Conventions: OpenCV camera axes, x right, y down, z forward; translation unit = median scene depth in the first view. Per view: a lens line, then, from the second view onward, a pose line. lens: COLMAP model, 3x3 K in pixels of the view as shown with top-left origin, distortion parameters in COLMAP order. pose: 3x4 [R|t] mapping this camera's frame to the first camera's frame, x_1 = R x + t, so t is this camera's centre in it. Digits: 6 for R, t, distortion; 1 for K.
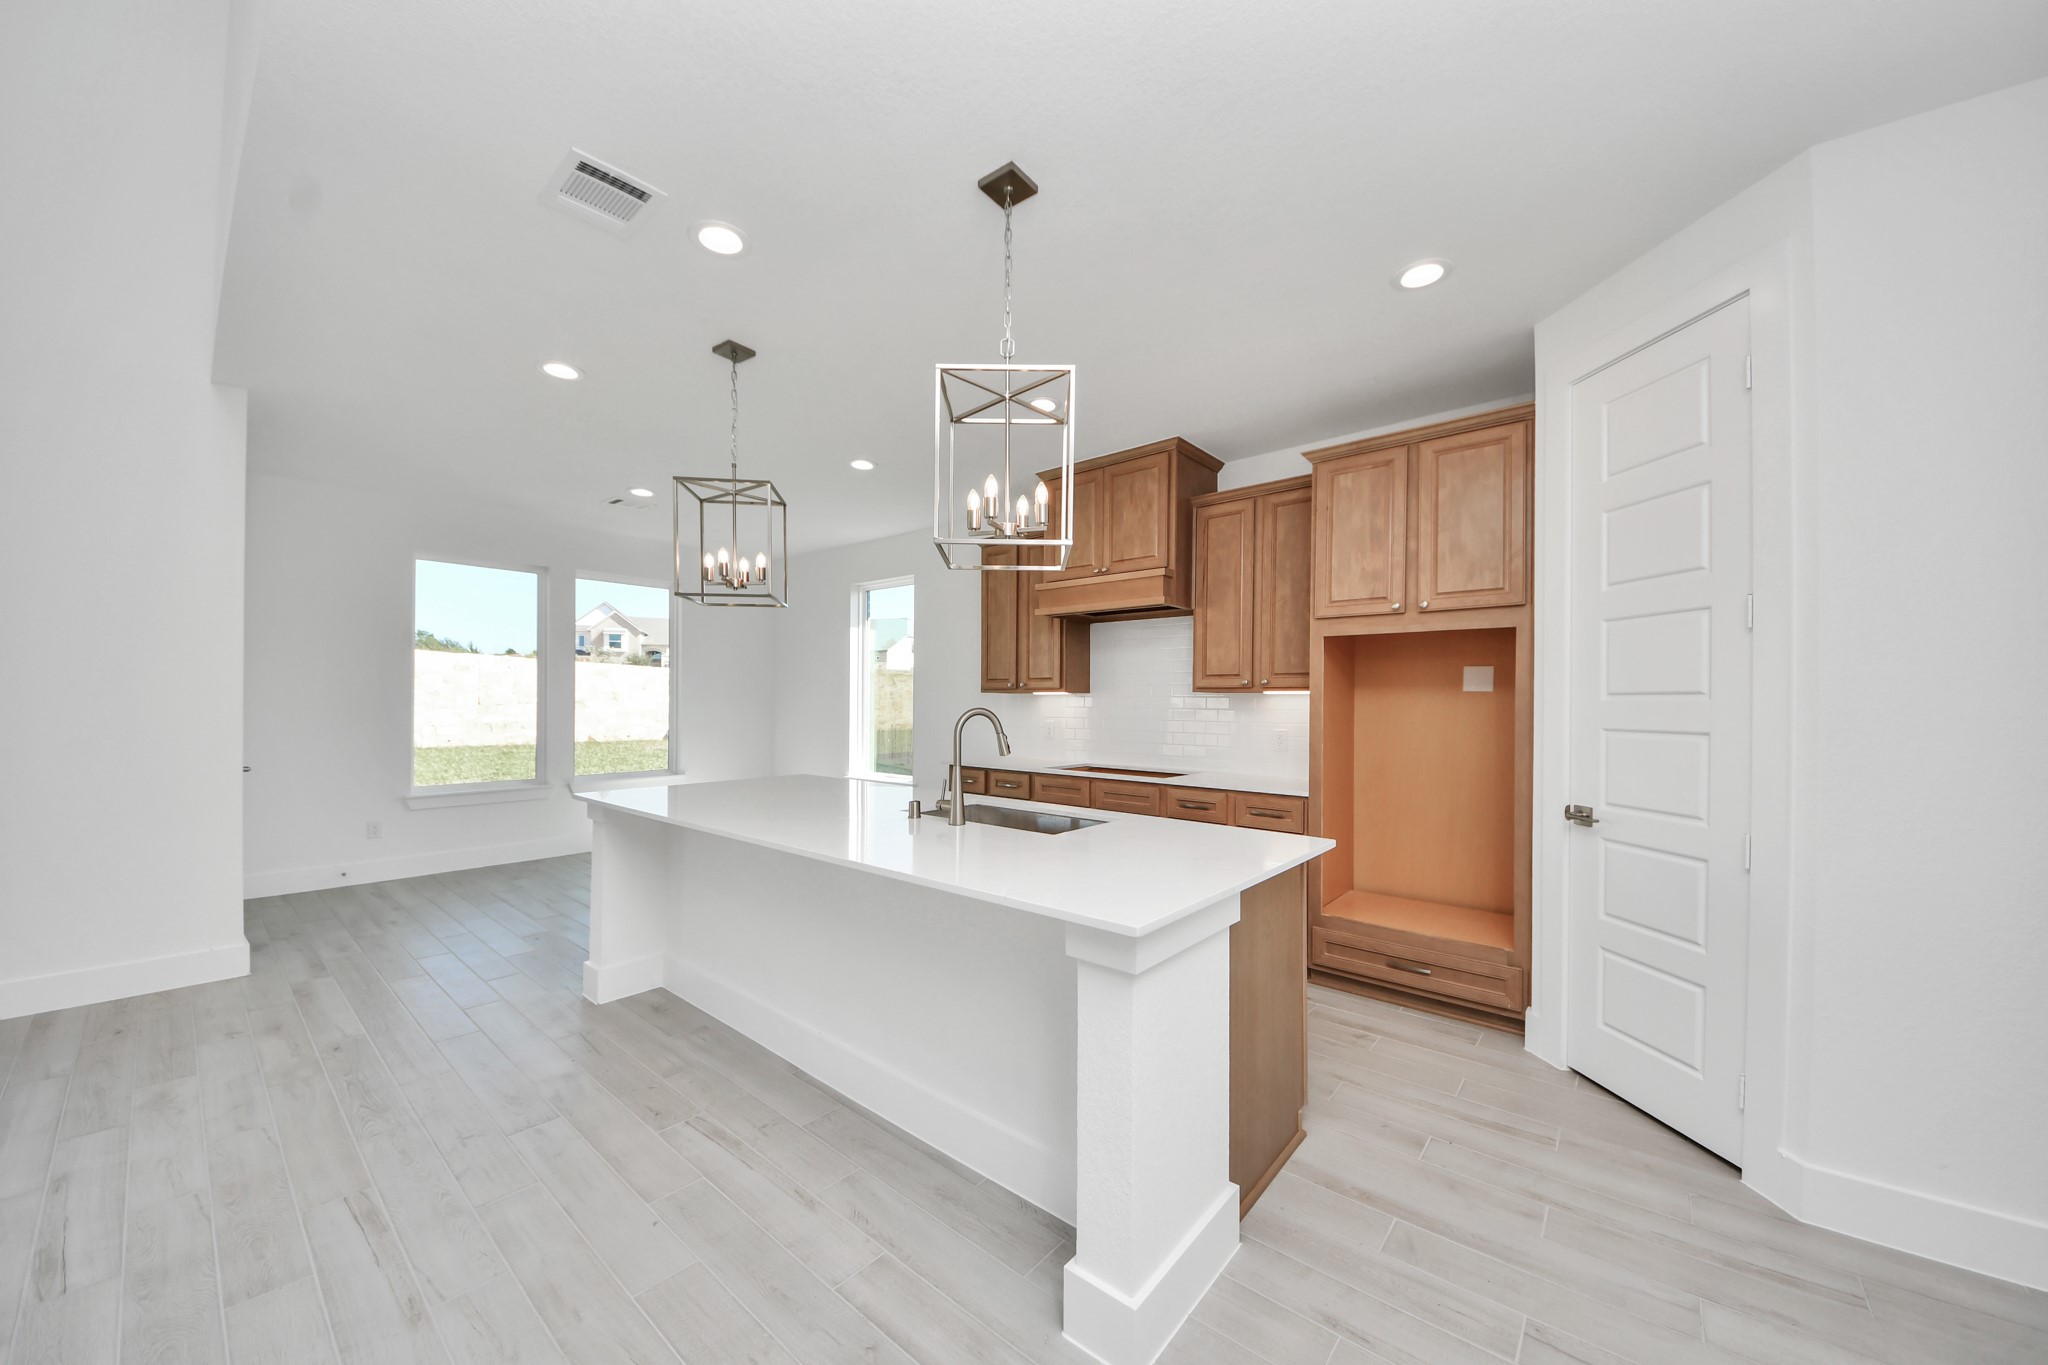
lens RADIAL K [[723.5, 0, 1016.9], [0, 723.5, 698.4], [0, 0, 1]] dist [0.027077, -0.020226]
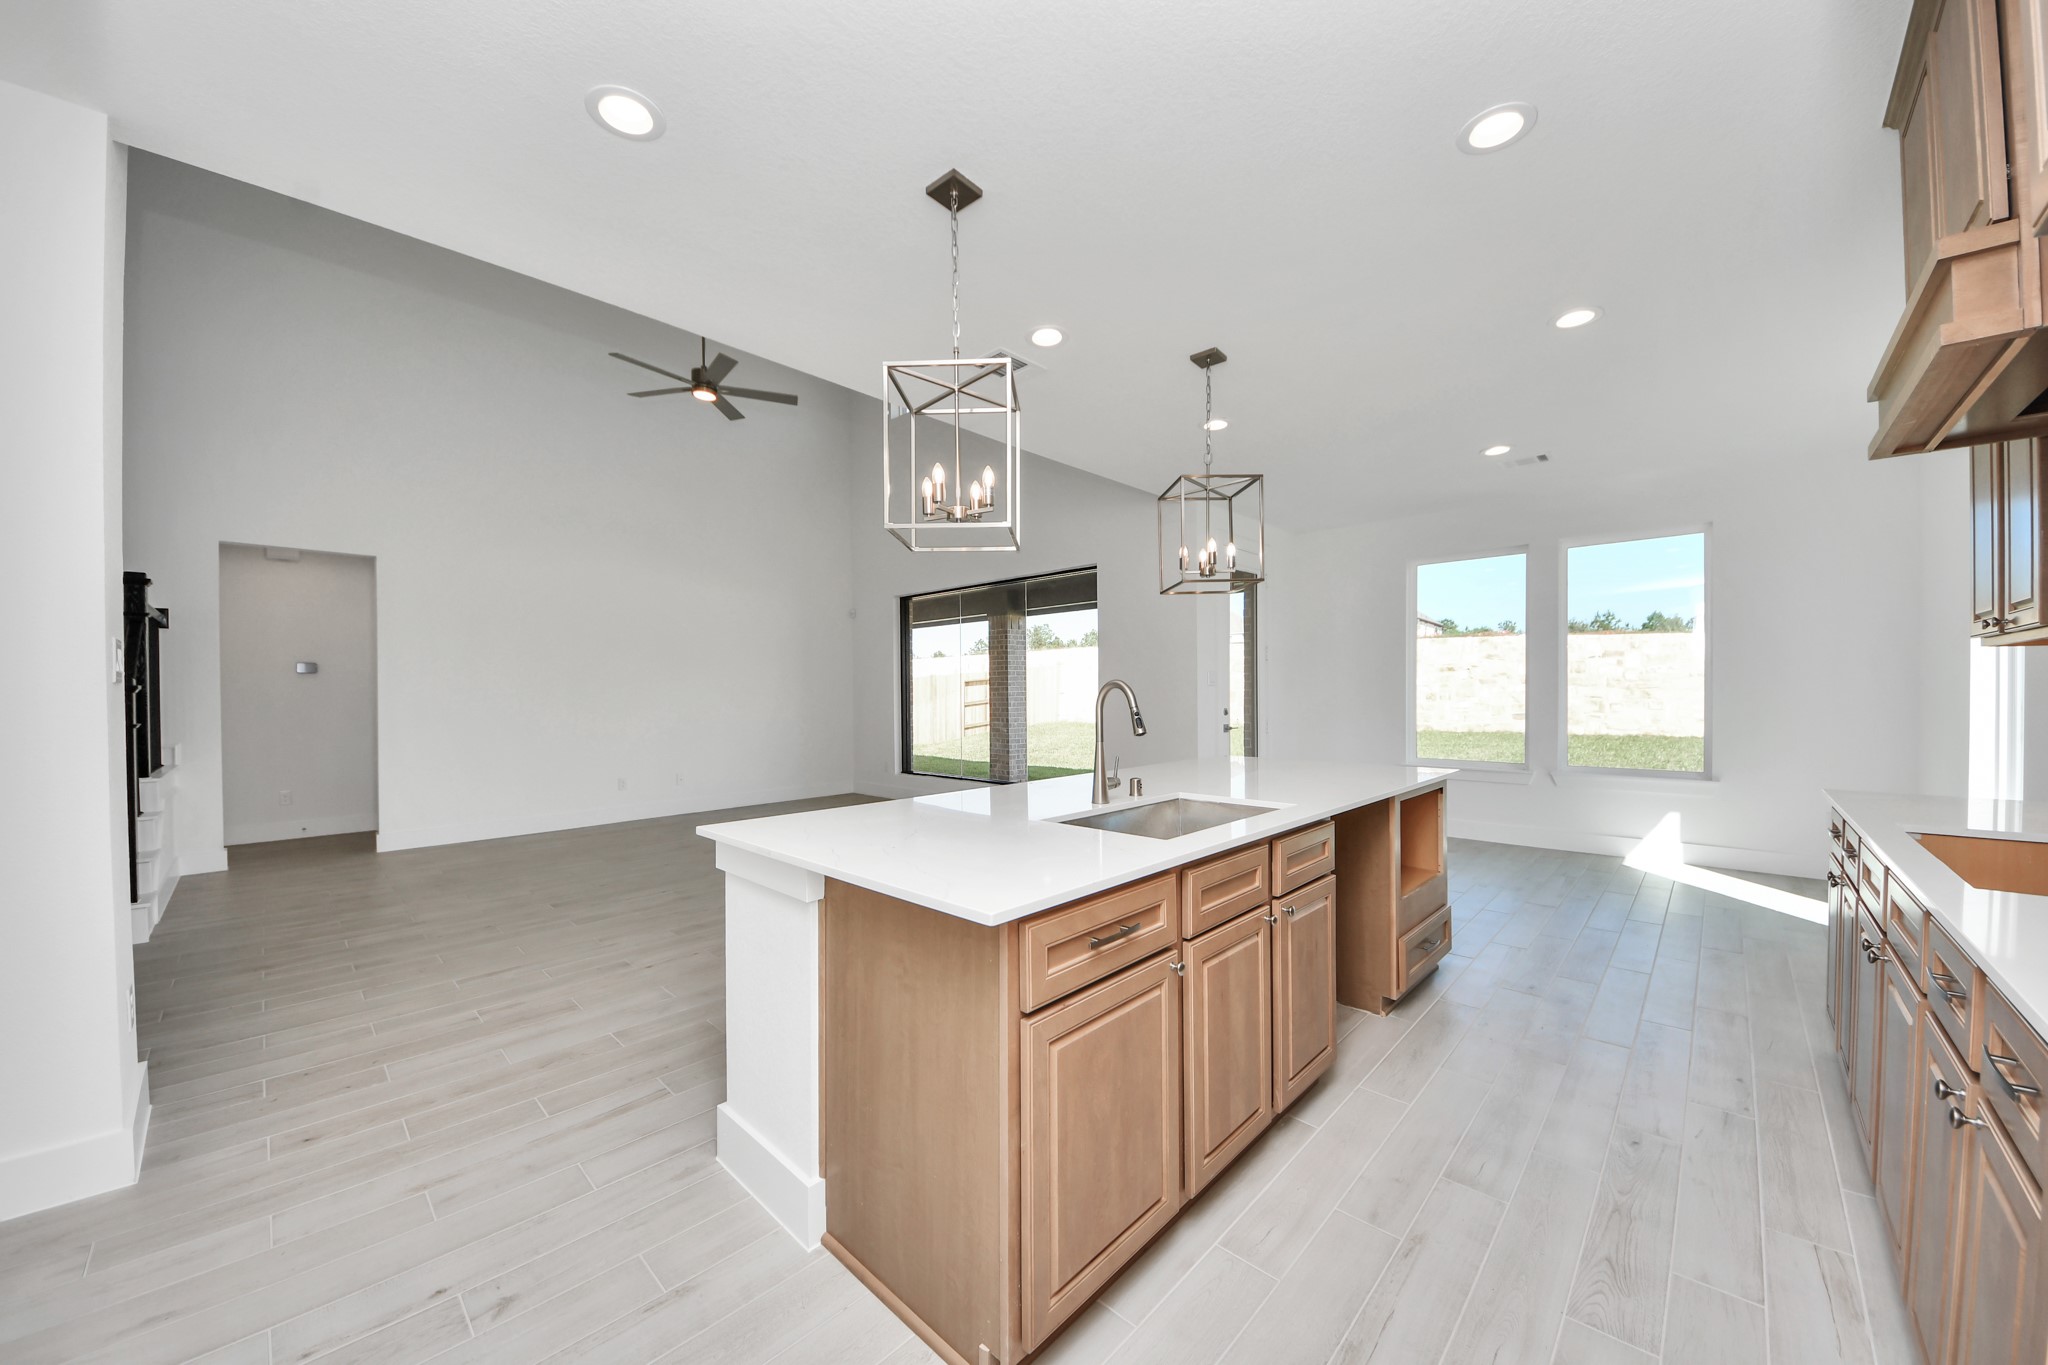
lens RADIAL K [[731.4, 0, 1028.9], [0, 731.4, 696.5], [0, 0, 1]] dist [0.009064, -0.009450]
pose [[-0.054681, -0.000046, -0.998504, 0.688905], [0.010029, 0.999950, -0.000595, 0.026521], [0.998453, -0.010046, -0.054678, 0.757465]]
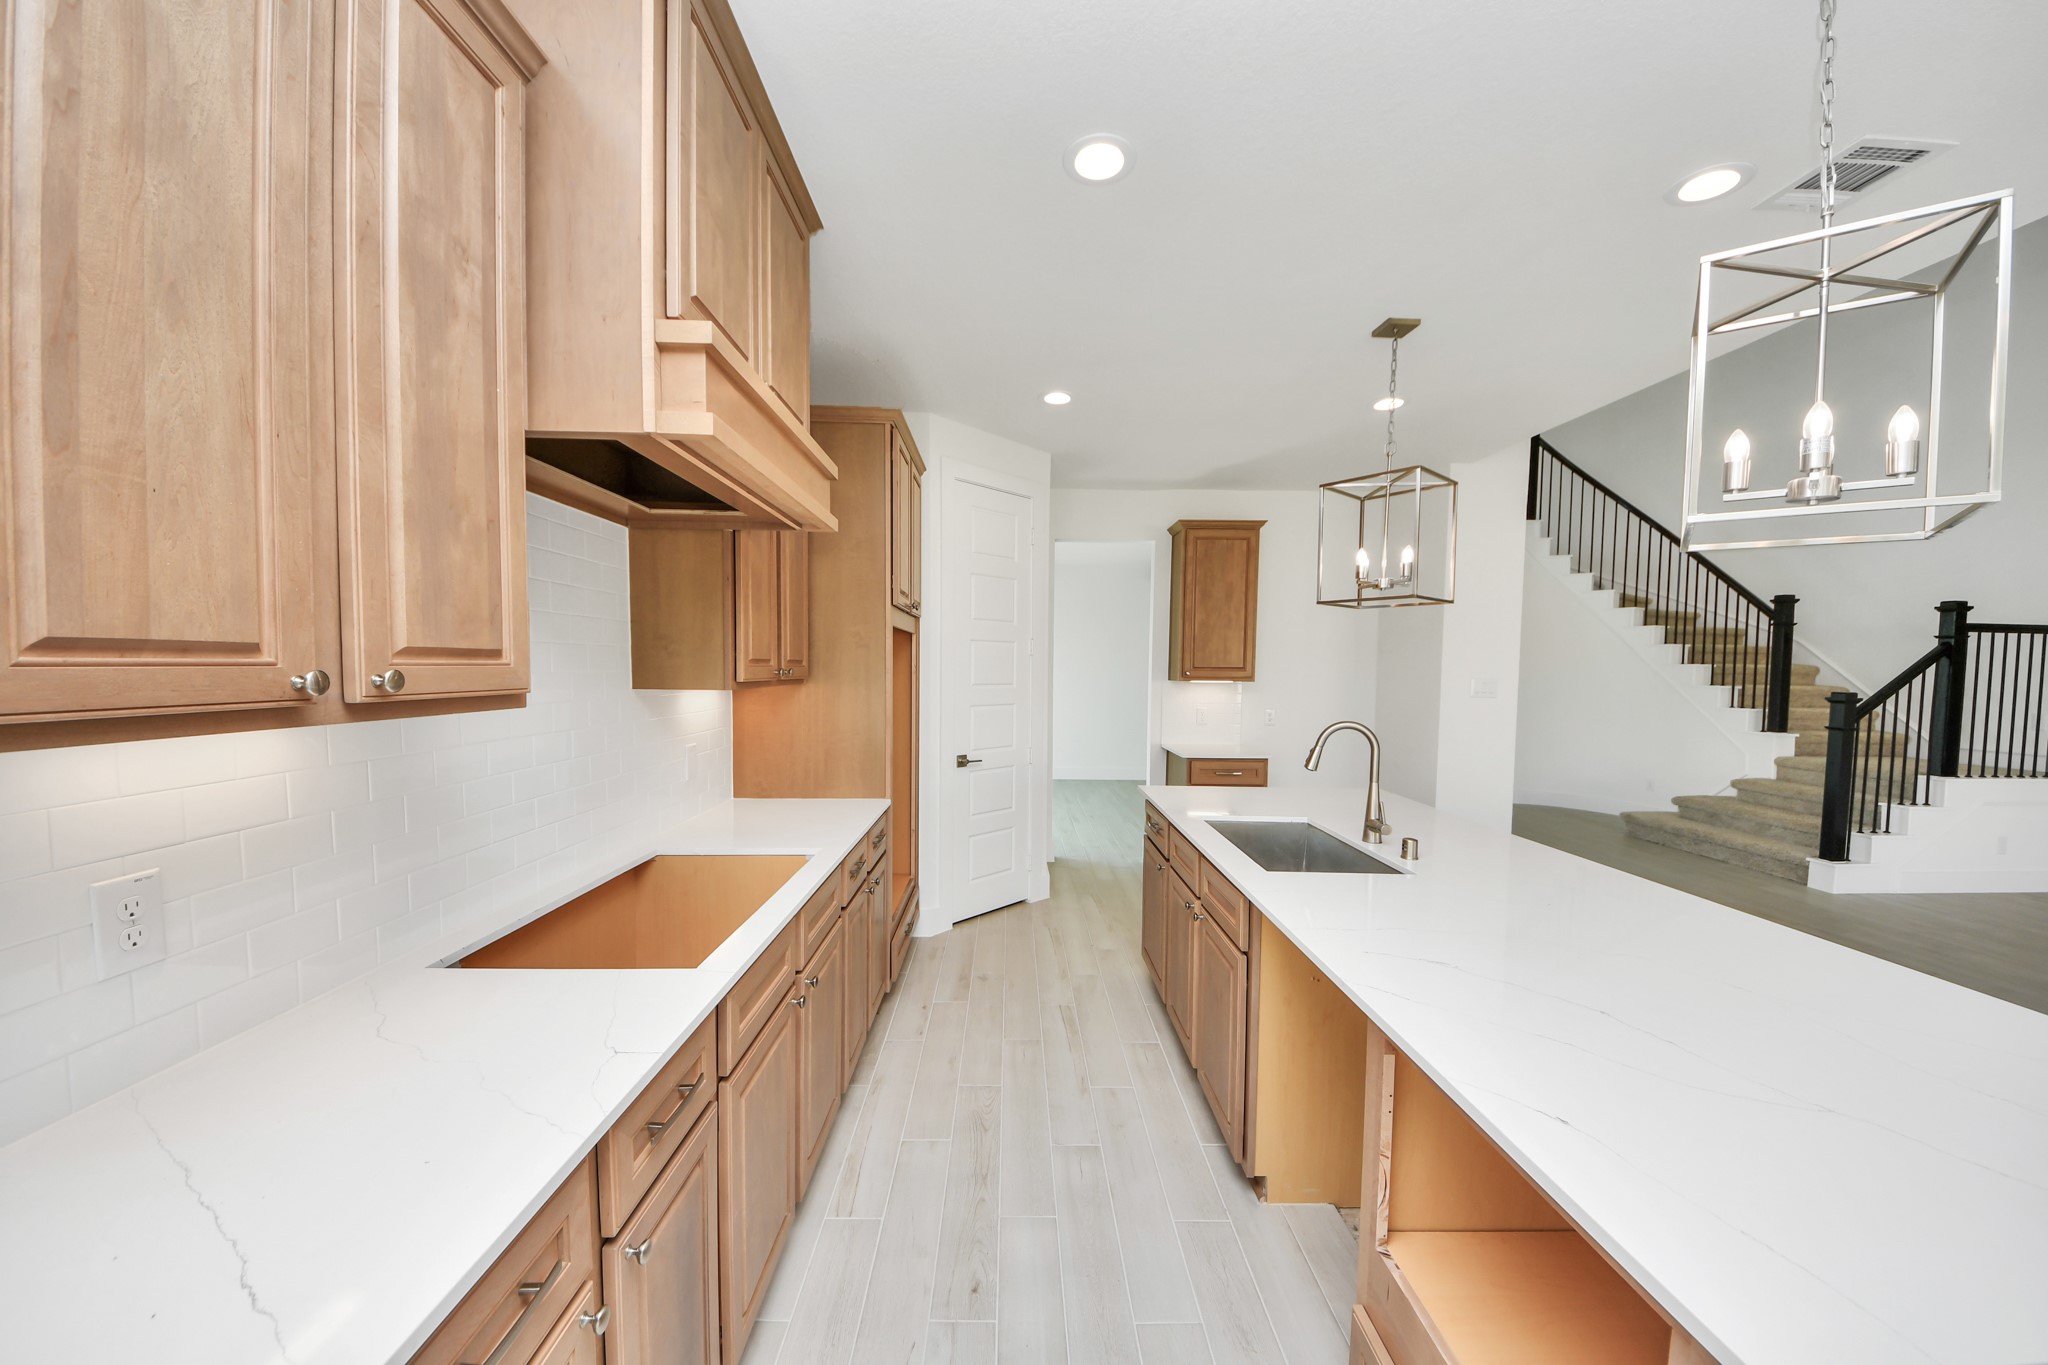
lens RADIAL K [[709.3, 0, 1021.0], [0, 709.3, 709.5], [0, 0, 1]] dist [0.000067, -0.009378]
pose [[-0.658454, -0.059606, 0.750257, -0.374717], [-0.019543, 0.997877, 0.062128, -0.041903], [-0.752367, 0.026247, -0.658221, 1.561342]]
